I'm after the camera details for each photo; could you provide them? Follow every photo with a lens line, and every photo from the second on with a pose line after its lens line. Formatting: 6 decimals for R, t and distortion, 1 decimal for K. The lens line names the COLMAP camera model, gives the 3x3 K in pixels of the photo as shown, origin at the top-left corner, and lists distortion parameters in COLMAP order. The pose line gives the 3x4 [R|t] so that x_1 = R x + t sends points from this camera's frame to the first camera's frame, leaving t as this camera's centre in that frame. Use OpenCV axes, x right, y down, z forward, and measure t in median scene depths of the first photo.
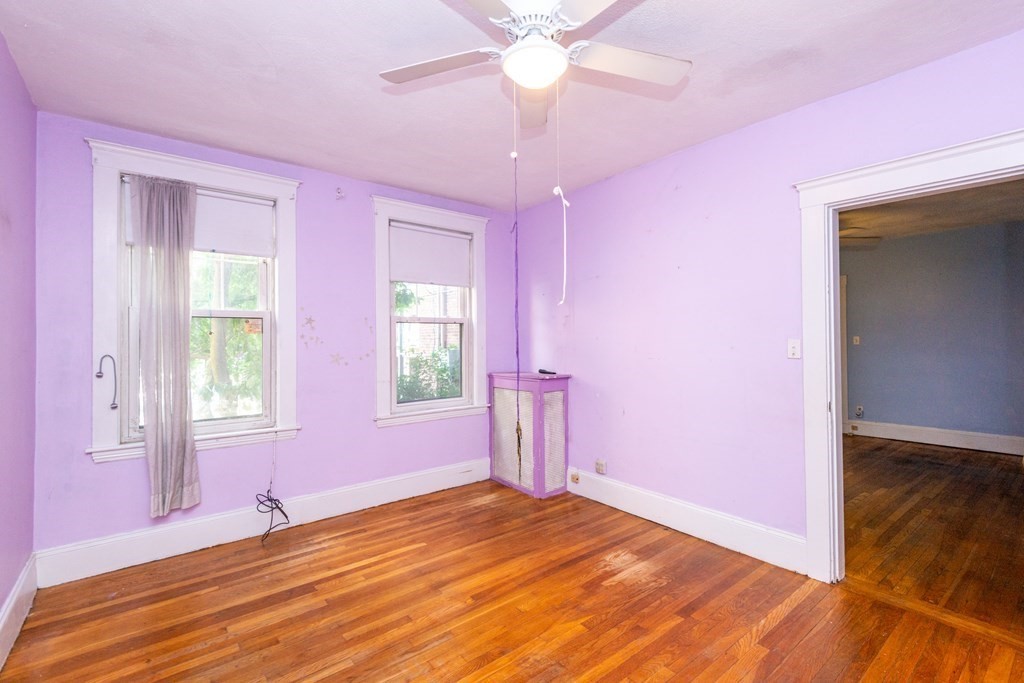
lens RADIAL K [[463.1, 0, 511.0], [0, 463.1, 340.1], [0, 0, 1]] dist [0.021438, -0.003978]
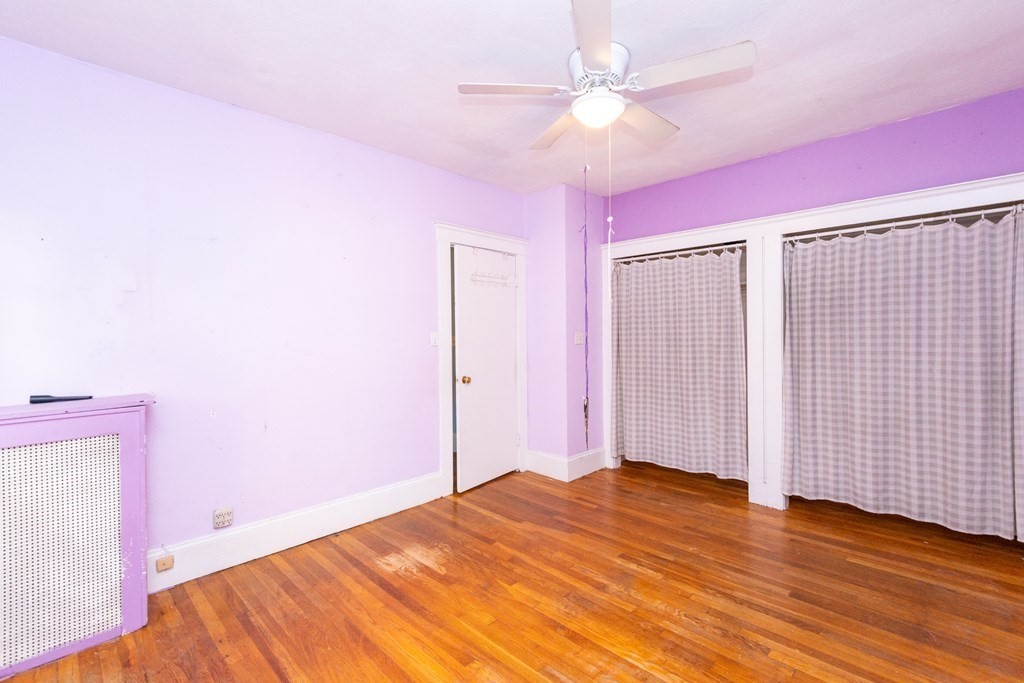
lens RADIAL K [[463.1, 0, 519.7], [0, 463.1, 337.6], [0, 0, 1]] dist [0.021438, -0.003978]
pose [[-0.137226, -0.003538, 0.990533, -0.742821], [0.012037, 0.999914, 0.005239, 0.011213], [-0.990467, 0.012642, -0.137172, 0.882103]]
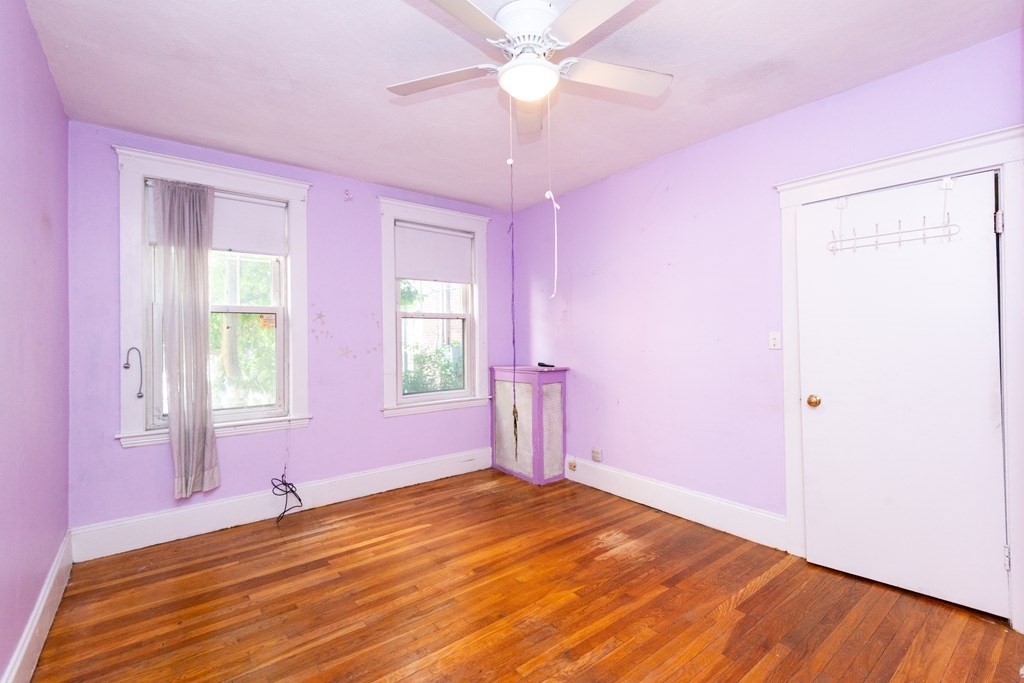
lens RADIAL K [[463.1, 0, 510.8], [0, 463.1, 339.6], [0, 0, 1]] dist [0.021438, -0.003978]
pose [[0.999969, -0.002339, -0.007552, 0.010486], [0.002365, 0.999991, 0.003461, 0.011956], [0.007544, -0.003478, 0.999965, -0.066543]]
